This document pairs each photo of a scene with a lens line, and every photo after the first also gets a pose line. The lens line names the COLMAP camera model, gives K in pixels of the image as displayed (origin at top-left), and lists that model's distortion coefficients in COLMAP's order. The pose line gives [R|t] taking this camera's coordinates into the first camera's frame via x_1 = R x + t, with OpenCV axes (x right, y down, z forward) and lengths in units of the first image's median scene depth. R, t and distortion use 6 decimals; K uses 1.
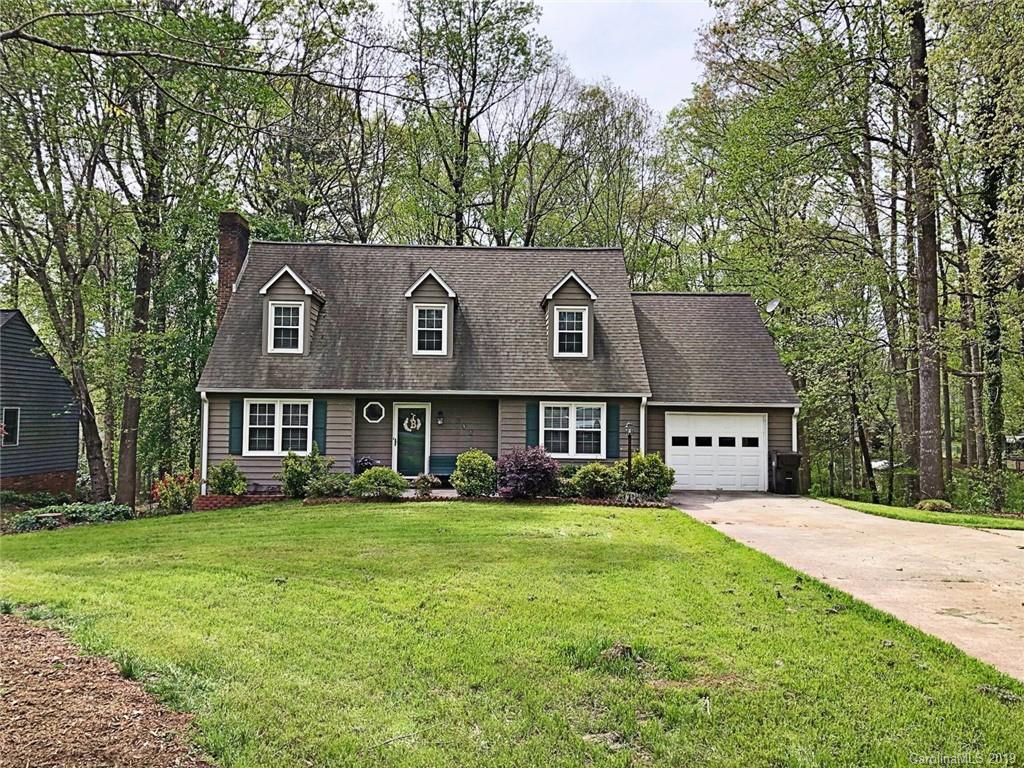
lens RADIAL K [[850.2, 0, 512.0], [0, 850.2, 384.0], [0, 0, 1]] dist [0.036027, -0.003728]
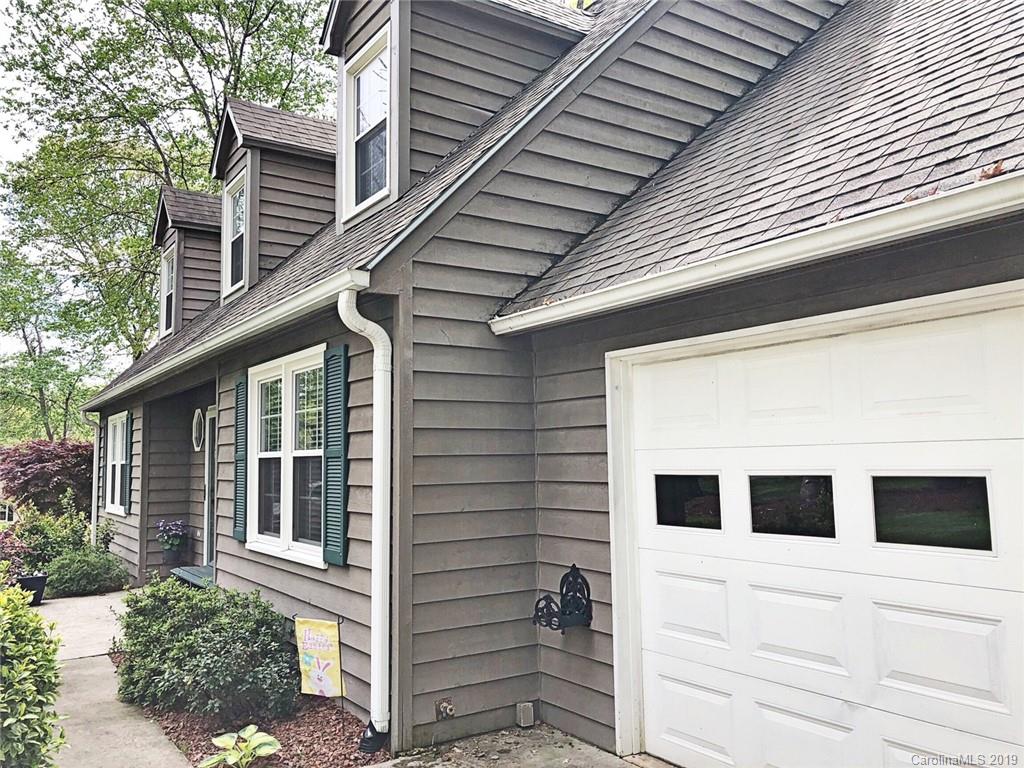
lens RADIAL K [[850.2, 0, 512.0], [0, 850.2, 384.0], [0, 0, 1]] dist [0.036027, -0.003728]
pose [[0.534606, -0.097594, -0.839447, 0.345033], [0.042938, 0.995163, -0.088353, 0.058062], [0.844010, 0.011190, 0.536211, 0.890567]]
